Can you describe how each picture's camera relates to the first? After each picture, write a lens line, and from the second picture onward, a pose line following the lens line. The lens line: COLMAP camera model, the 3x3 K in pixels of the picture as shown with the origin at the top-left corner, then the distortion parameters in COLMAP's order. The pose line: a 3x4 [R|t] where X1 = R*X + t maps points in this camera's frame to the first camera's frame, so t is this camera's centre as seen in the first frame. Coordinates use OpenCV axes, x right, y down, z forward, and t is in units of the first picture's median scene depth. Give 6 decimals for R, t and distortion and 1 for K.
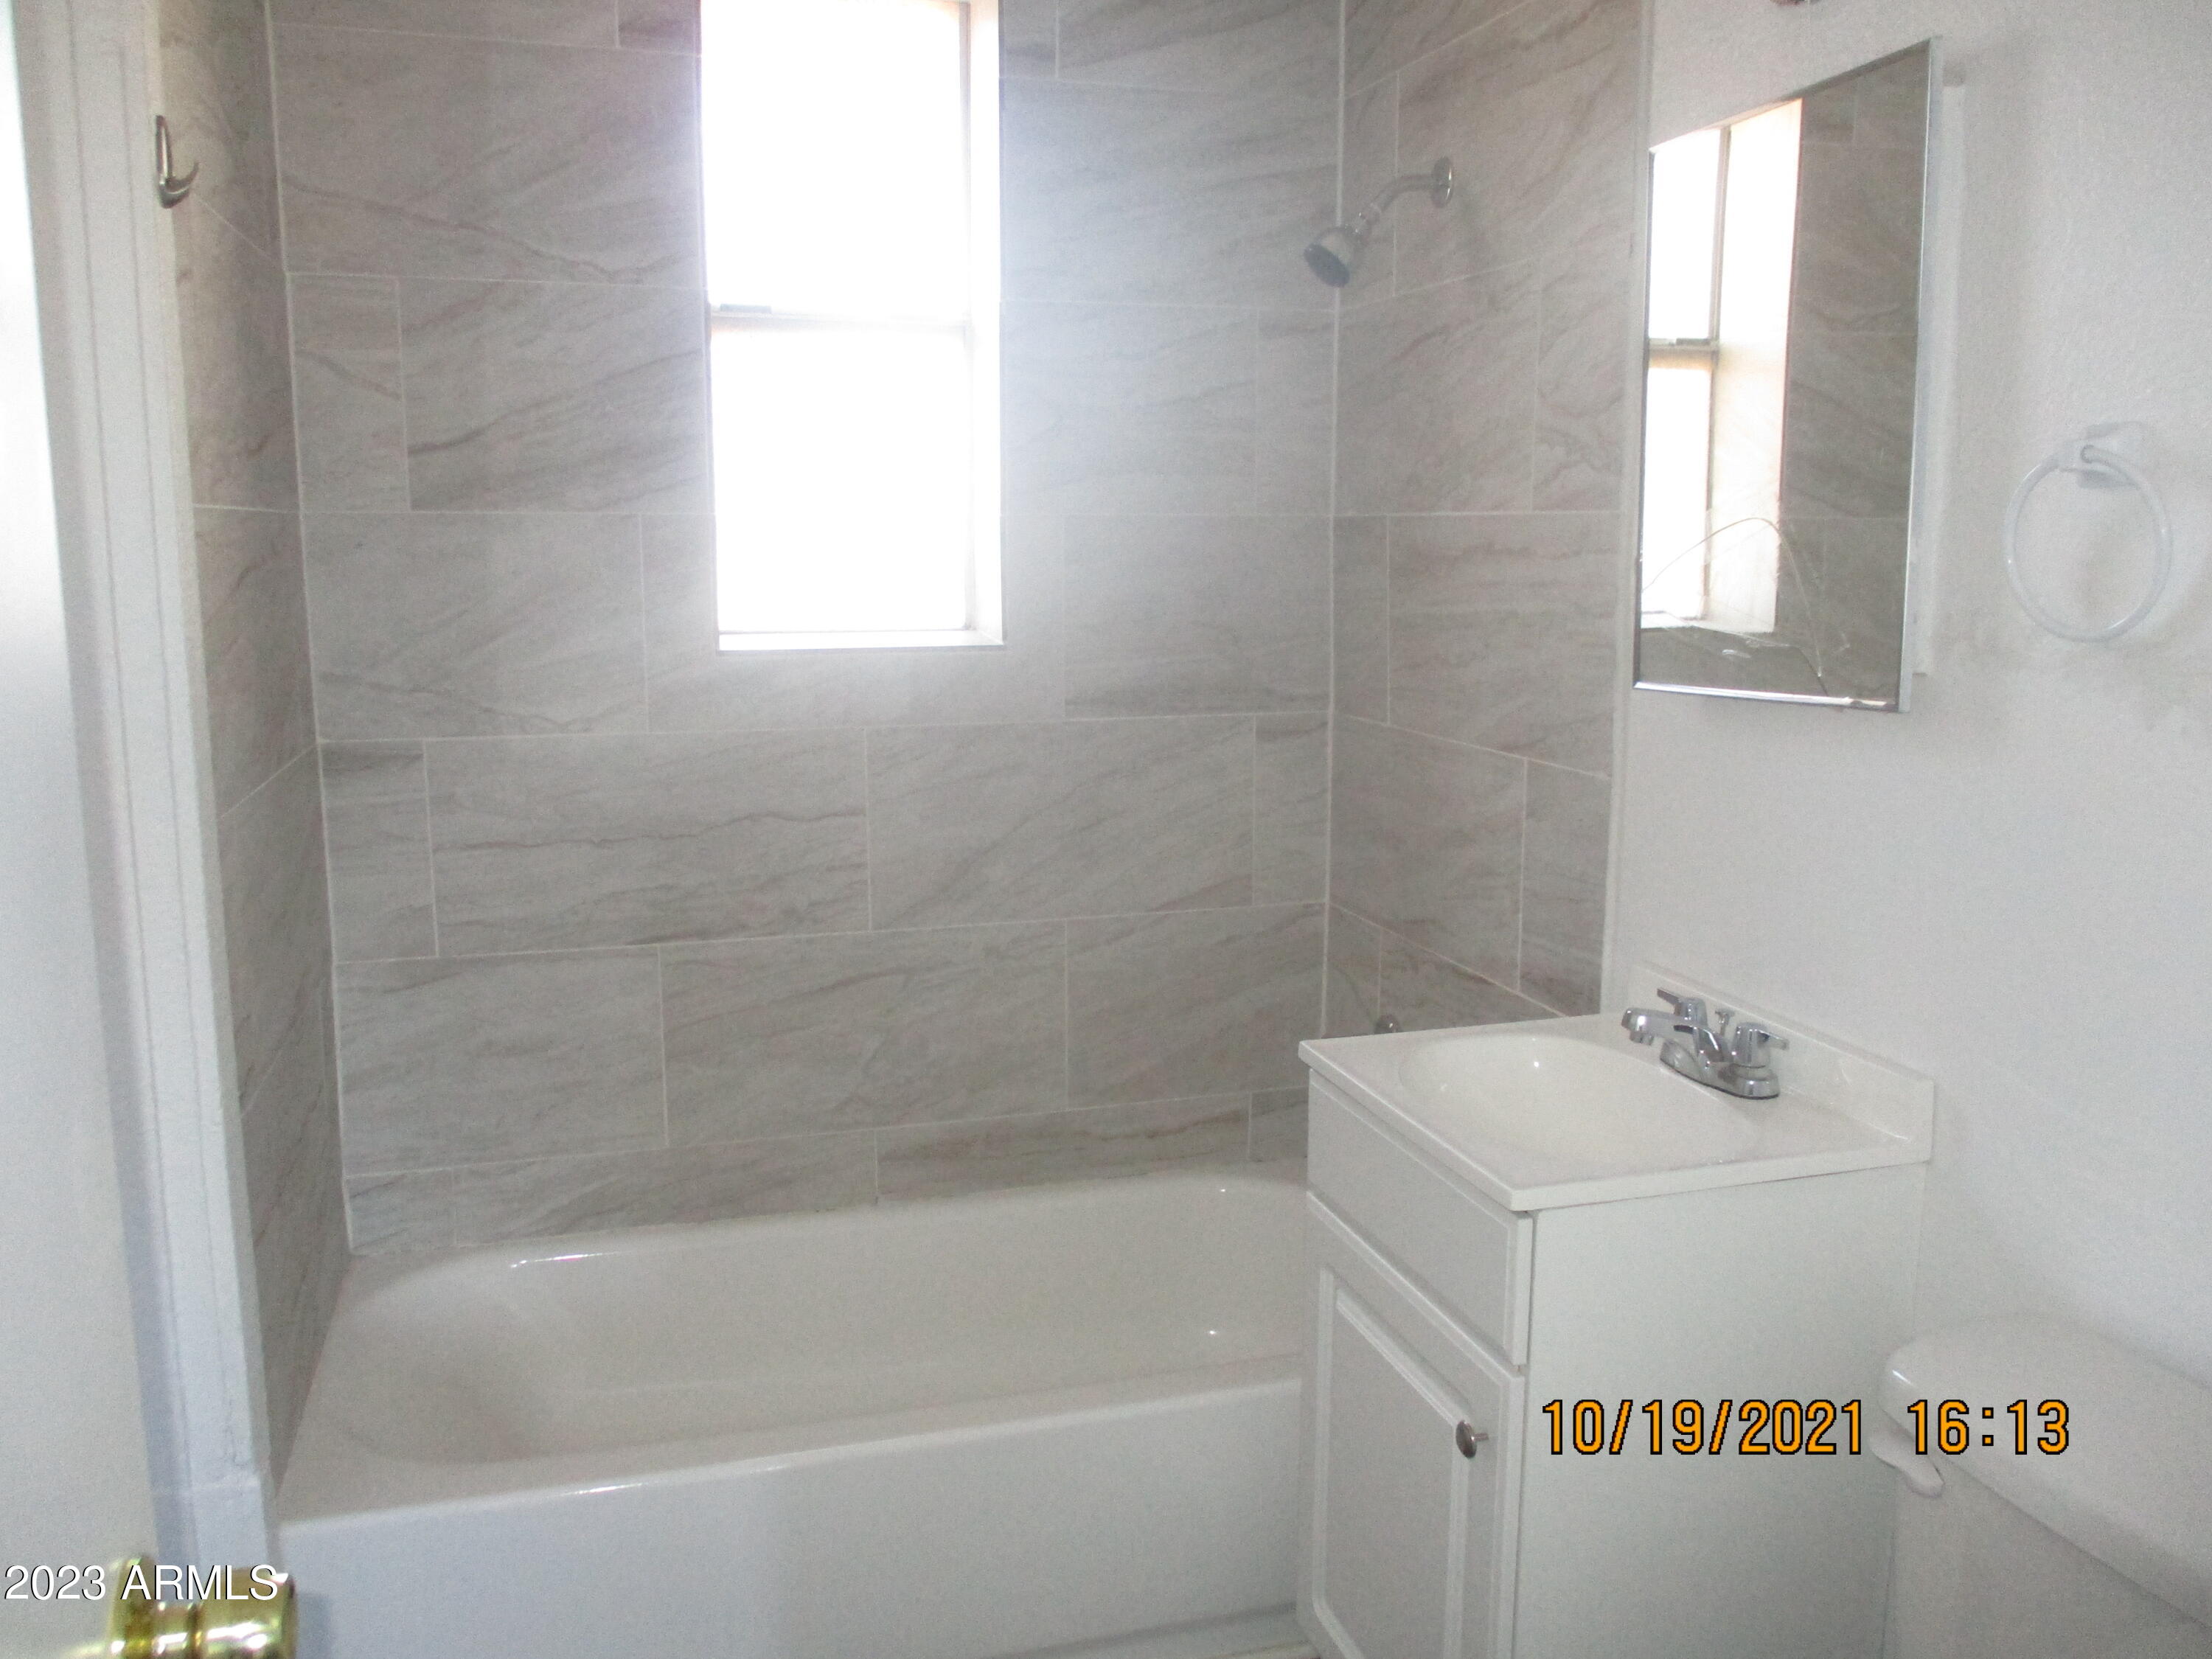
lens RADIAL K [[1830.6, 0, 1103.6], [0, 1830.6, 847.6], [0, 0, 1]] dist [-0.033024, 0.012274]
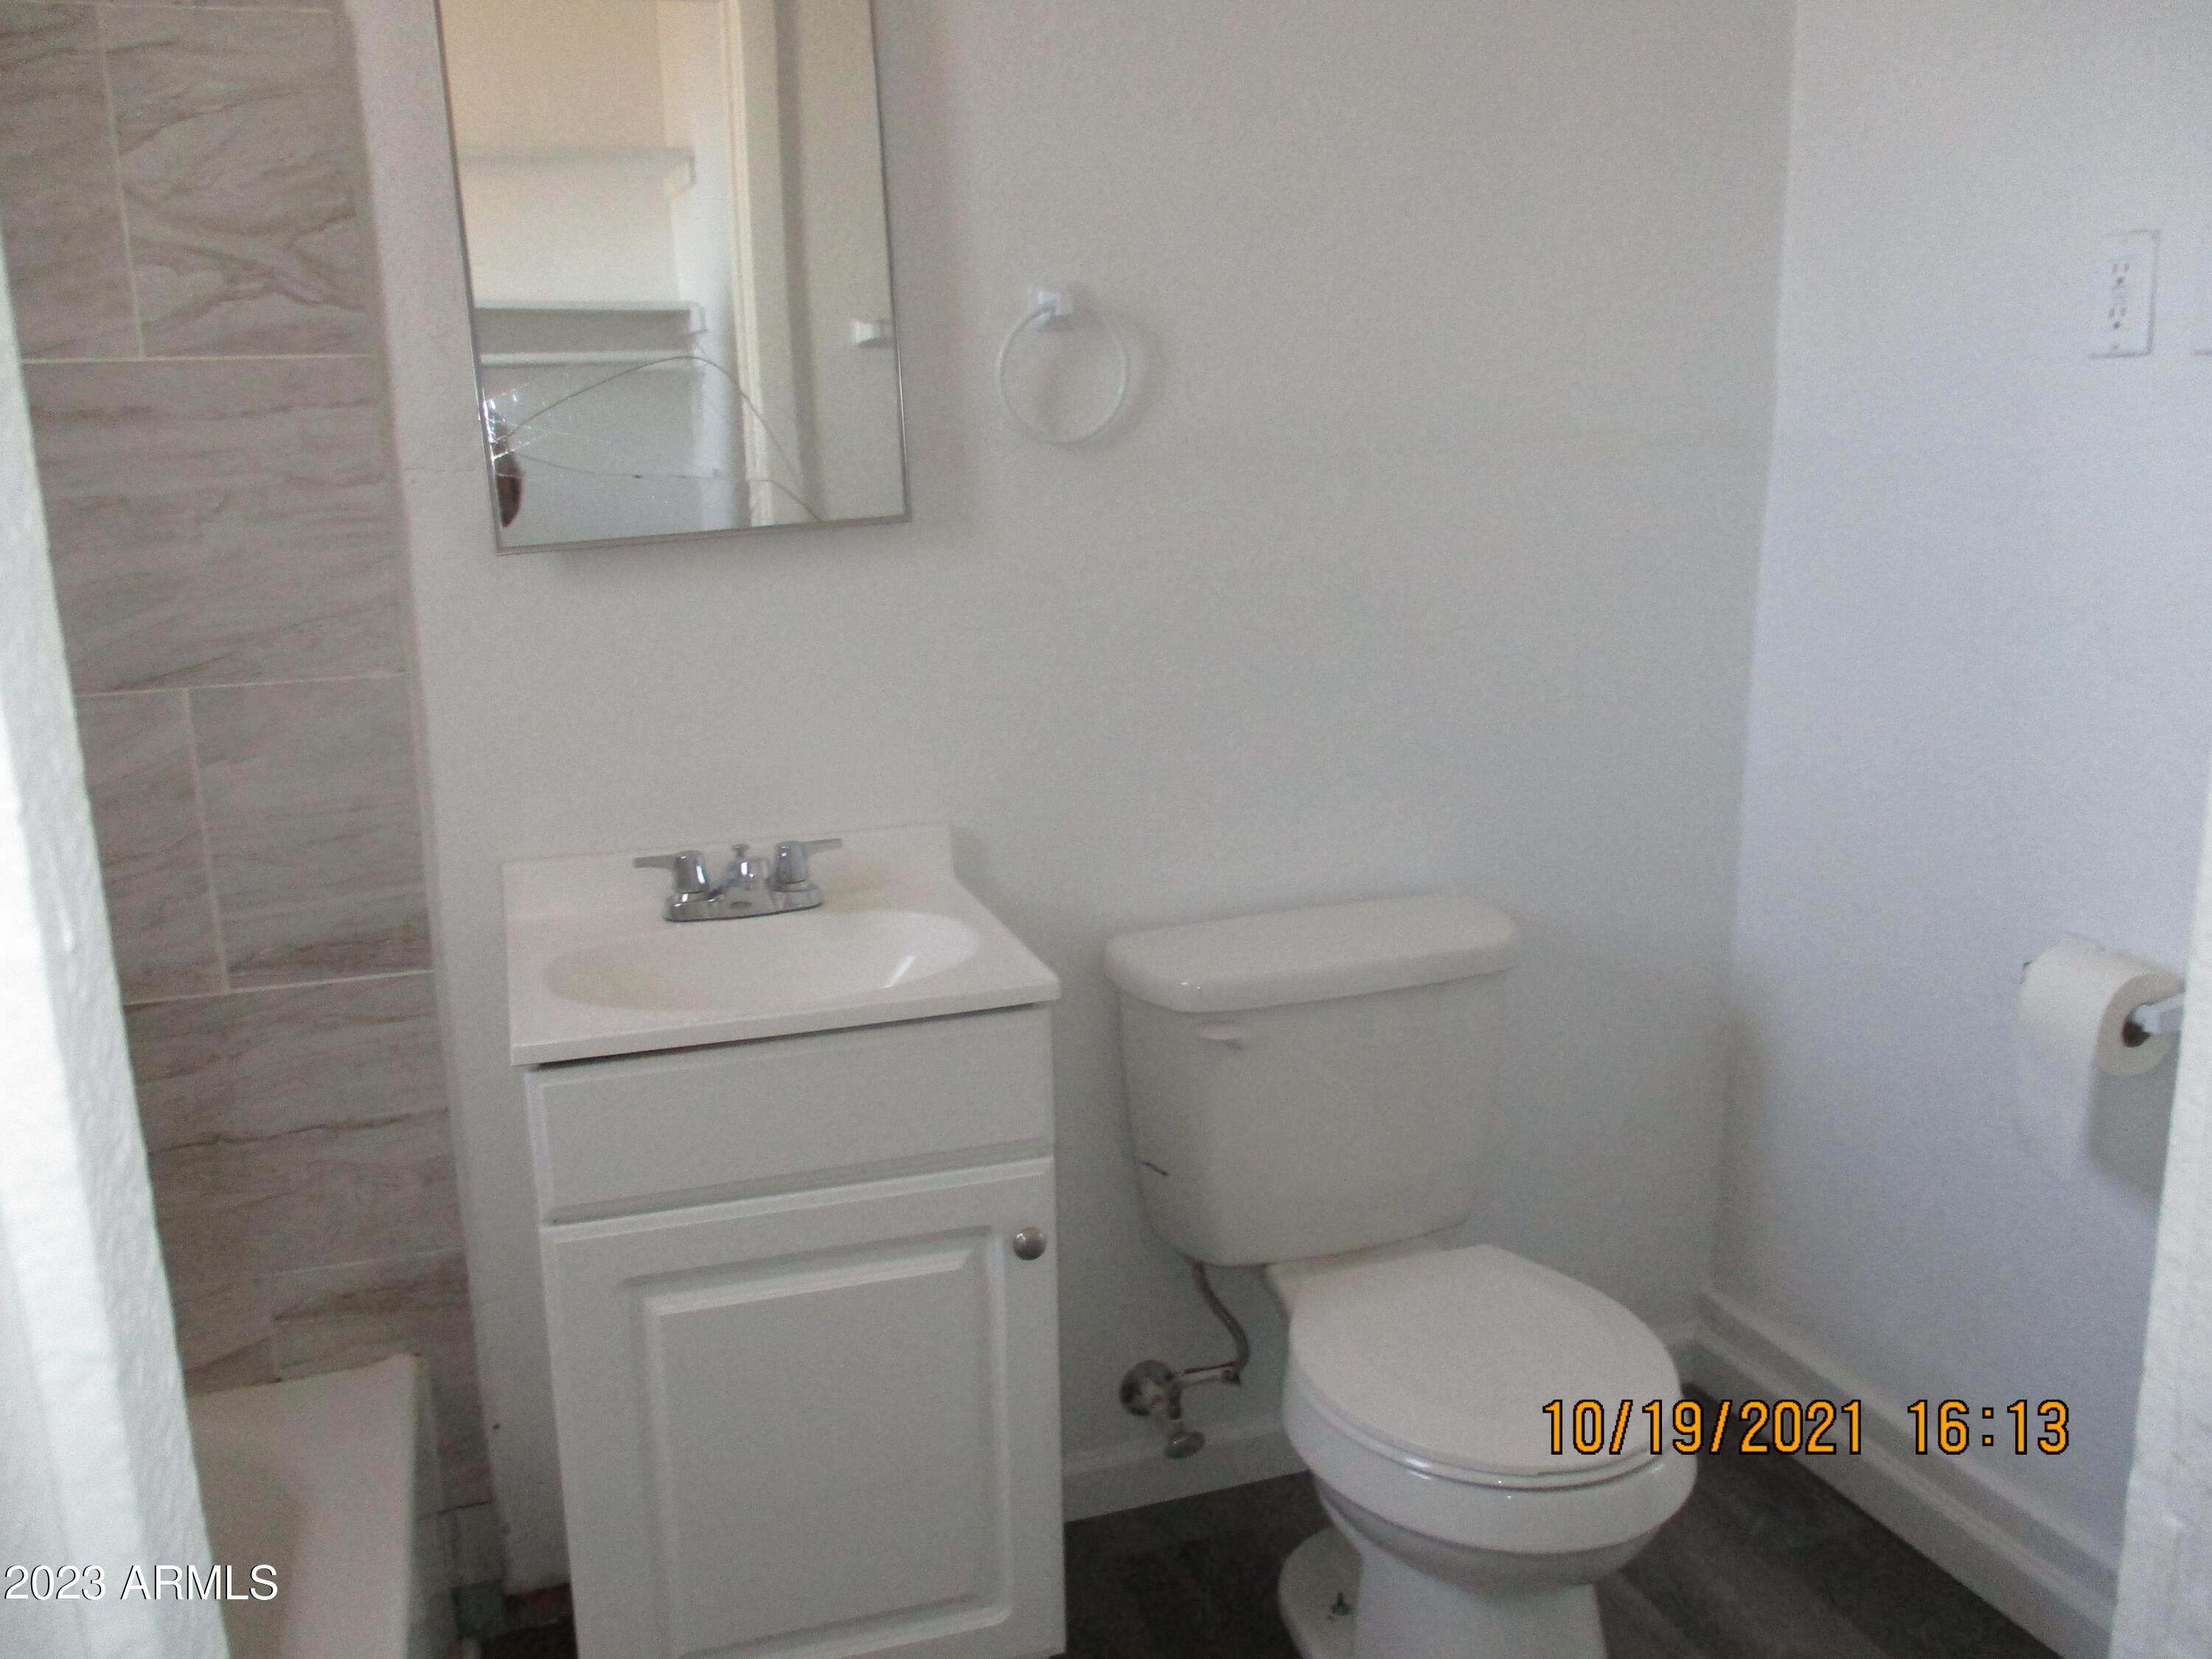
lens RADIAL K [[1830.6, 0, 1103.6], [0, 1830.6, 847.6], [0, 0, 1]] dist [-0.033024, 0.012274]
pose [[-0.024324, -0.227267, 0.973529, -0.454620], [0.197389, 0.953554, 0.227536, -0.070732], [-0.980023, 0.197698, 0.021665, 0.536573]]
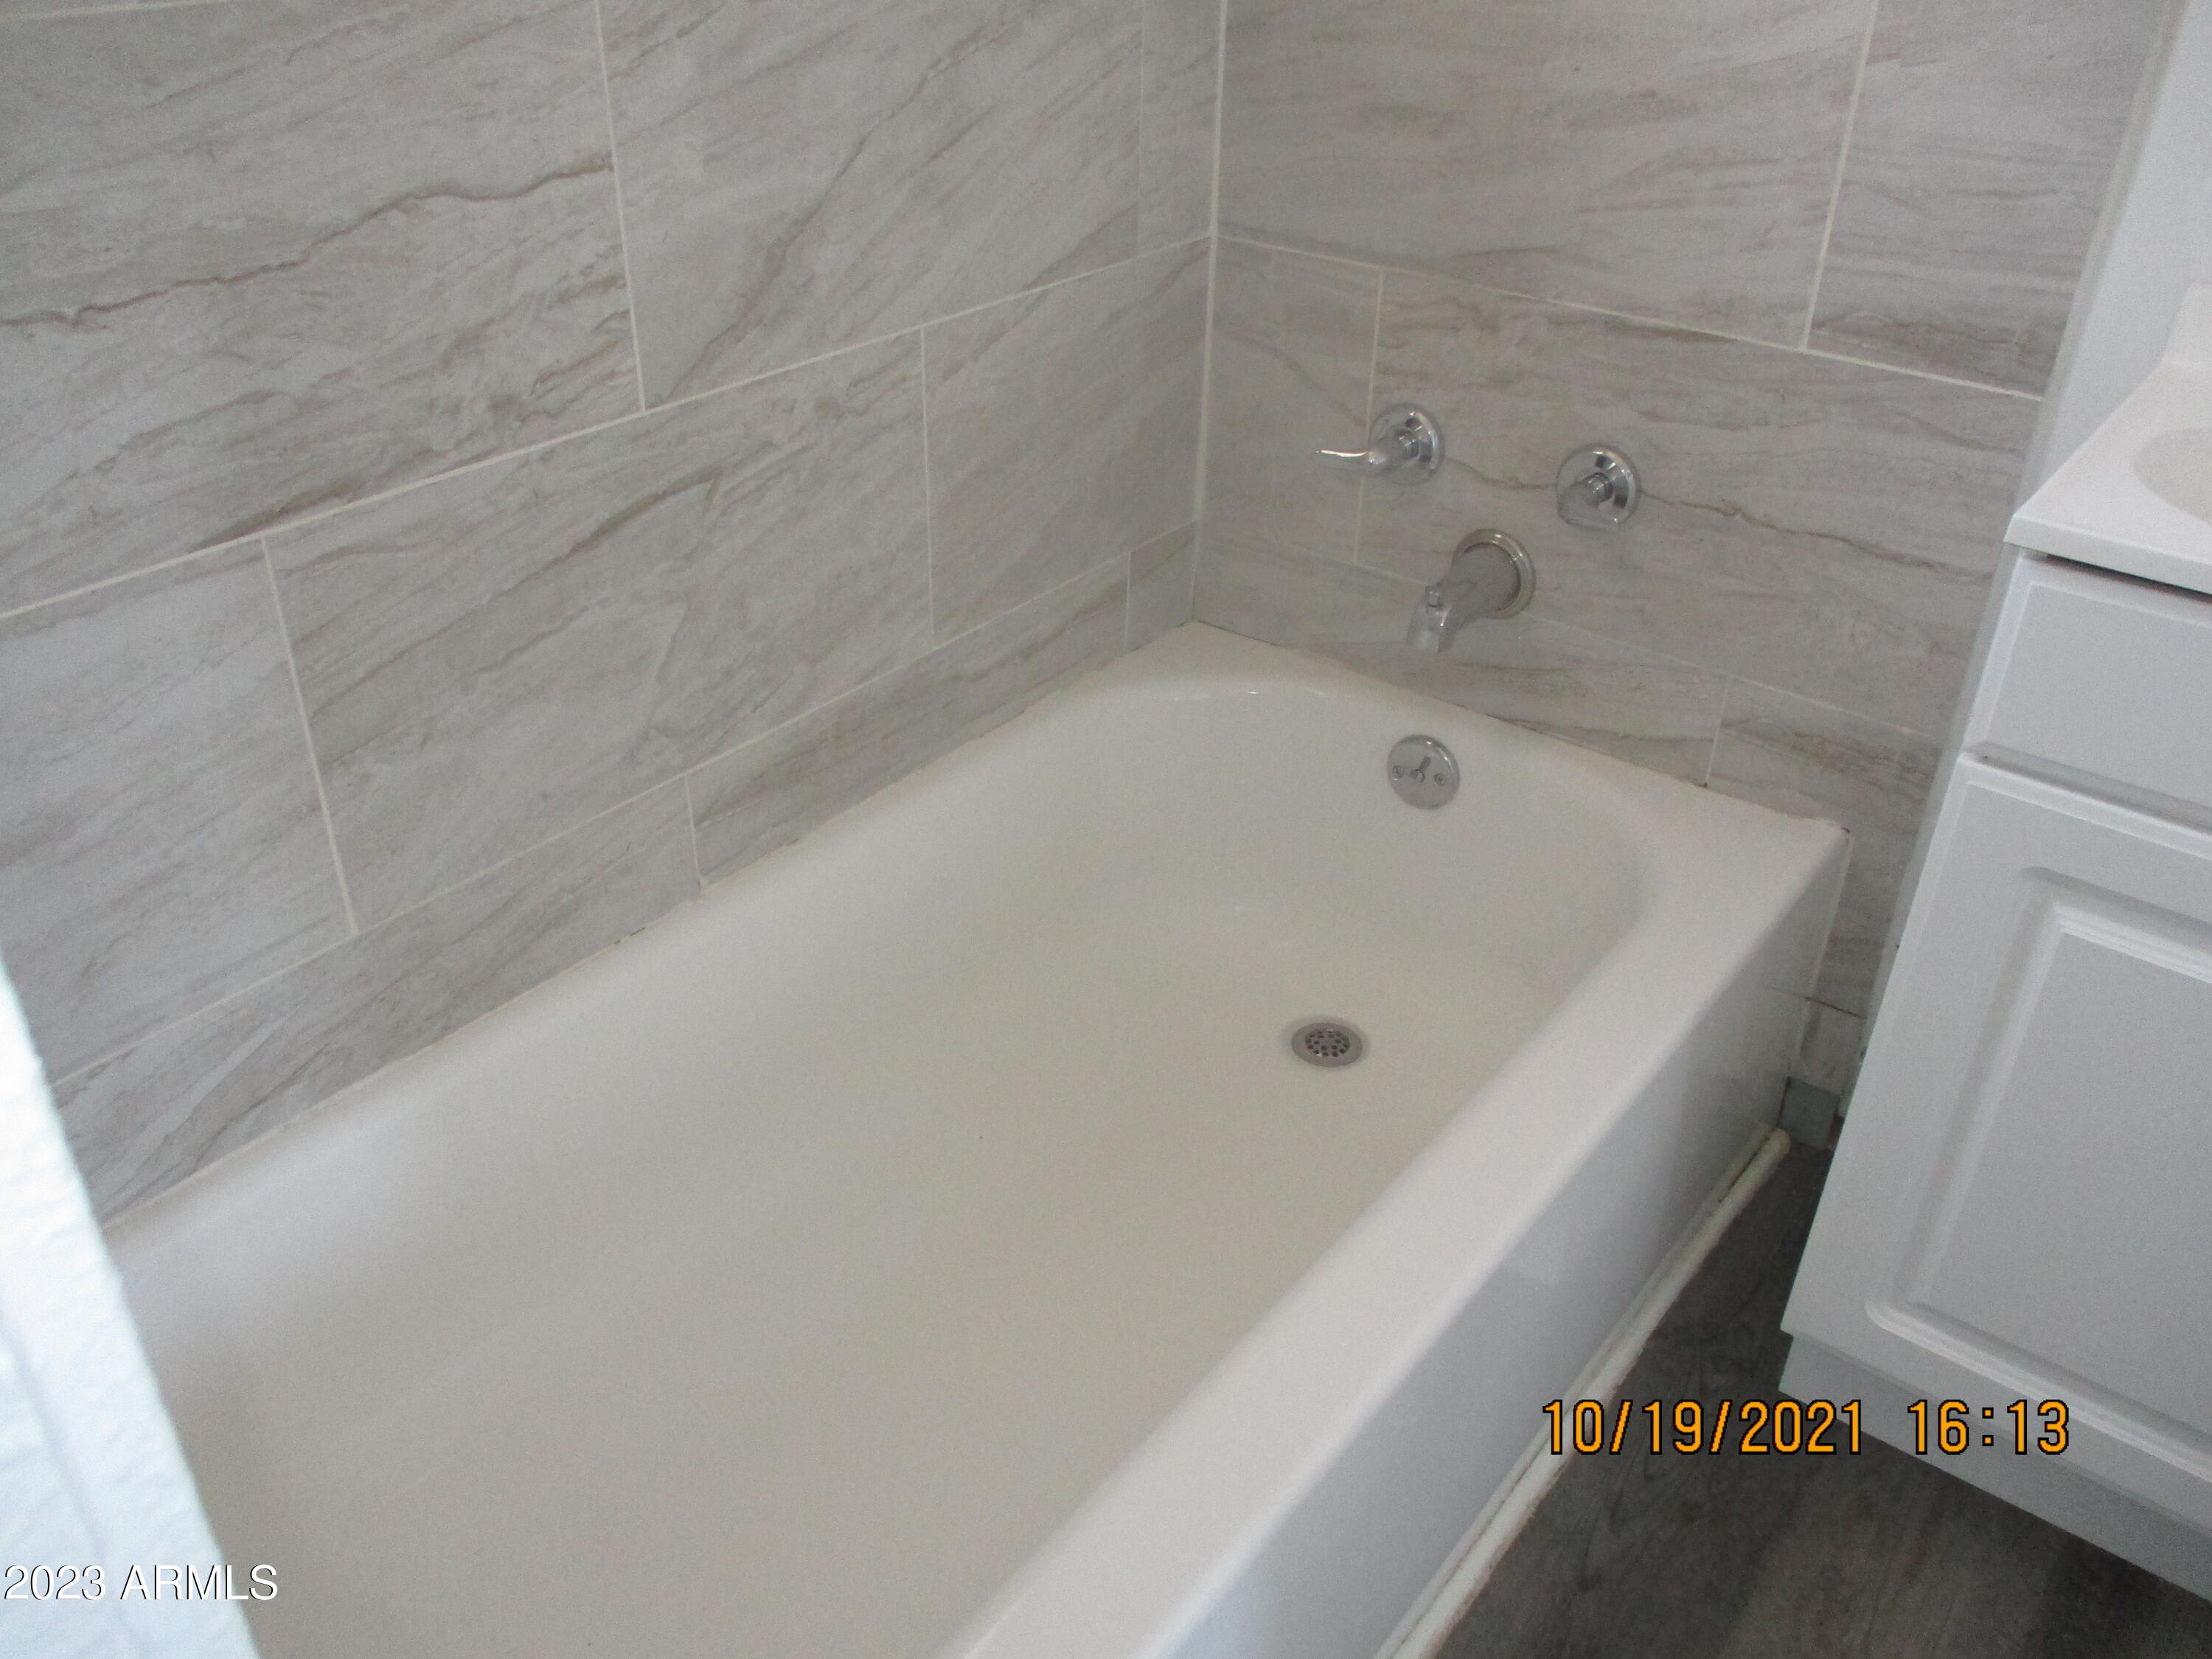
lens RADIAL K [[1830.6, 0, 1103.6], [0, 1830.6, 847.6], [0, 0, 1]] dist [-0.033024, 0.012274]
pose [[0.815980, -0.292609, 0.498554, -0.313691], [0.085310, 0.913941, 0.396780, -0.033193], [-0.571751, -0.281233, 0.770720, 0.520403]]
